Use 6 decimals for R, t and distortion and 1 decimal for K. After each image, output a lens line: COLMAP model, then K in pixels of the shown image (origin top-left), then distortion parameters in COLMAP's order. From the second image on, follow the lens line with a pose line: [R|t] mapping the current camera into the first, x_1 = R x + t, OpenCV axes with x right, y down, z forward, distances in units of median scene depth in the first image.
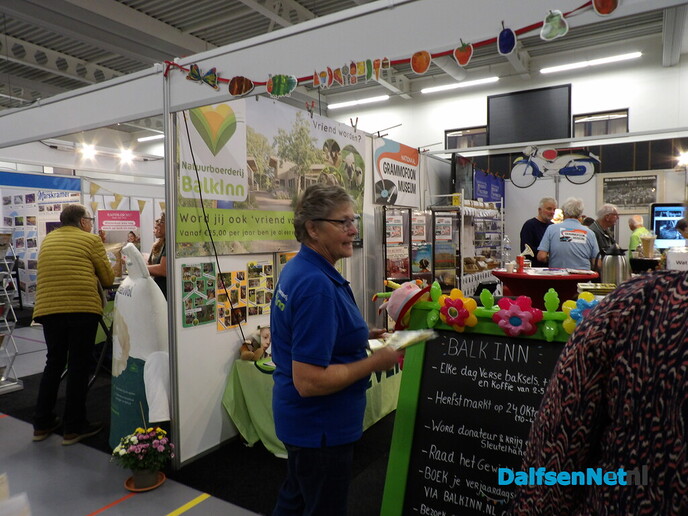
lens RADIAL K [[491.2, 0, 345.3], [0, 491.2, 258.2], [0, 0, 1]] dist [-0.010617, 0.006803]
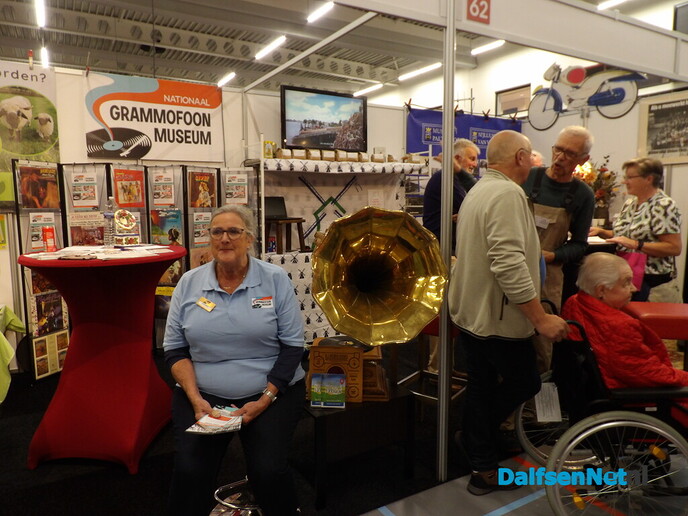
lens RADIAL K [[491.2, 0, 344.6], [0, 491.2, 257.8], [0, 0, 1]] dist [-0.010617, 0.006803]
pose [[0.890203, 0.053254, -0.452441, 0.697861], [-0.022211, 0.997037, 0.073653, -0.014043], [0.455023, -0.055517, 0.888748, 0.398788]]
